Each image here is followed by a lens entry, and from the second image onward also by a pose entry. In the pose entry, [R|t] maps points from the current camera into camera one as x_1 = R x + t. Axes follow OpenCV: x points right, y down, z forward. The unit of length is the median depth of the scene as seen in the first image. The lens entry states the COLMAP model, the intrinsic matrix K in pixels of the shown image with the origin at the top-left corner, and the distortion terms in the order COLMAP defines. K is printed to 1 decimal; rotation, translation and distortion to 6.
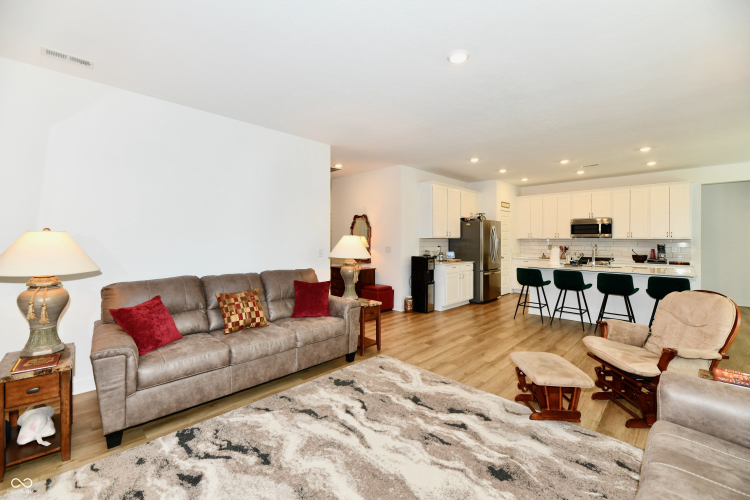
lens RADIAL K [[306.7, 0, 379.4], [0, 306.7, 240.9], [0, 0, 1]] dist [-0.007439, -0.000119]
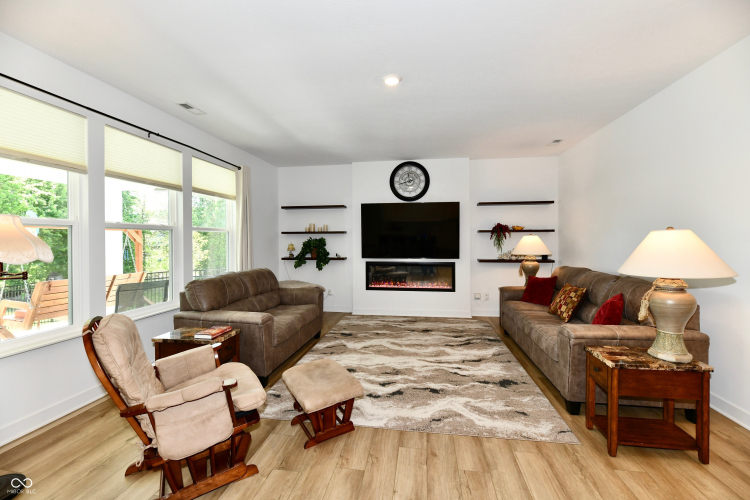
lens RADIAL K [[306.7, 0, 379.4], [0, 306.7, 240.9], [0, 0, 1]] dist [-0.007439, -0.000119]
pose [[-0.807200, 0.011915, -0.590158, 0.403564], [0.007822, 0.999924, 0.009488, -0.006005], [0.590227, 0.003043, -0.807232, 0.787636]]
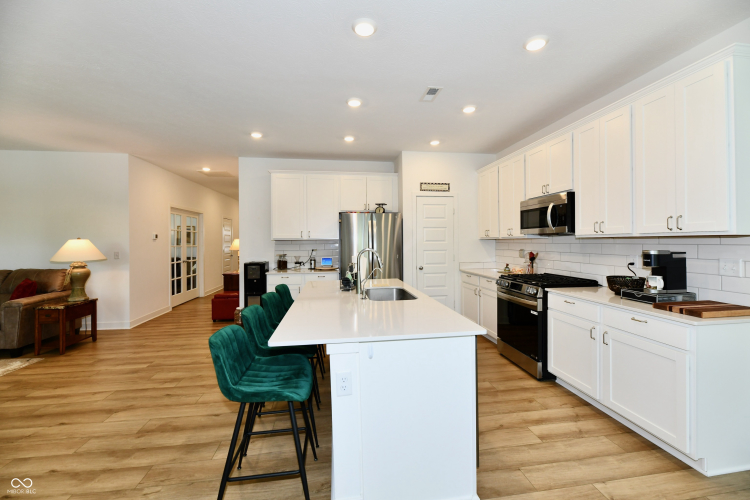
lens RADIAL K [[306.7, 0, 379.4], [0, 306.7, 240.9], [0, 0, 1]] dist [-0.007439, -0.000119]
pose [[0.803334, -0.008388, -0.595469, 0.941986], [0.006124, 0.999964, -0.005824, -0.000183], [0.595497, 0.001032, 0.803357, 0.548161]]
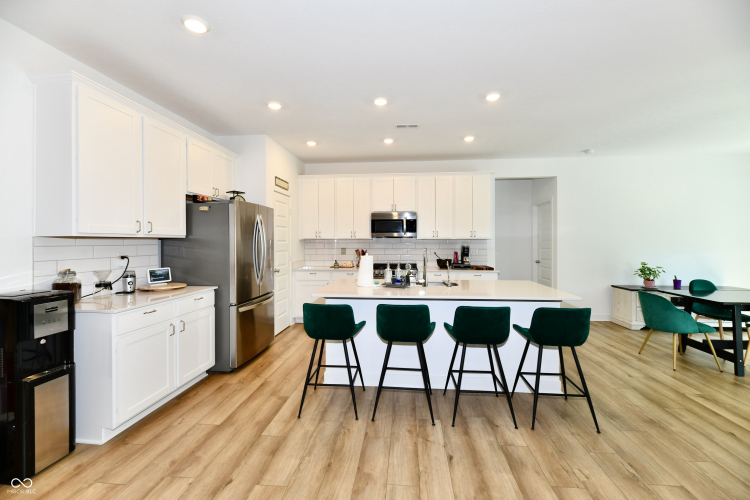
lens RADIAL K [[306.7, 0, 379.4], [0, 306.7, 240.9], [0, 0, 1]] dist [-0.007439, -0.000119]
pose [[0.772825, -0.003069, 0.634612, 0.232850], [0.005067, 0.999986, -0.001334, -0.002100], [-0.634599, 0.004247, 0.772830, 0.542195]]
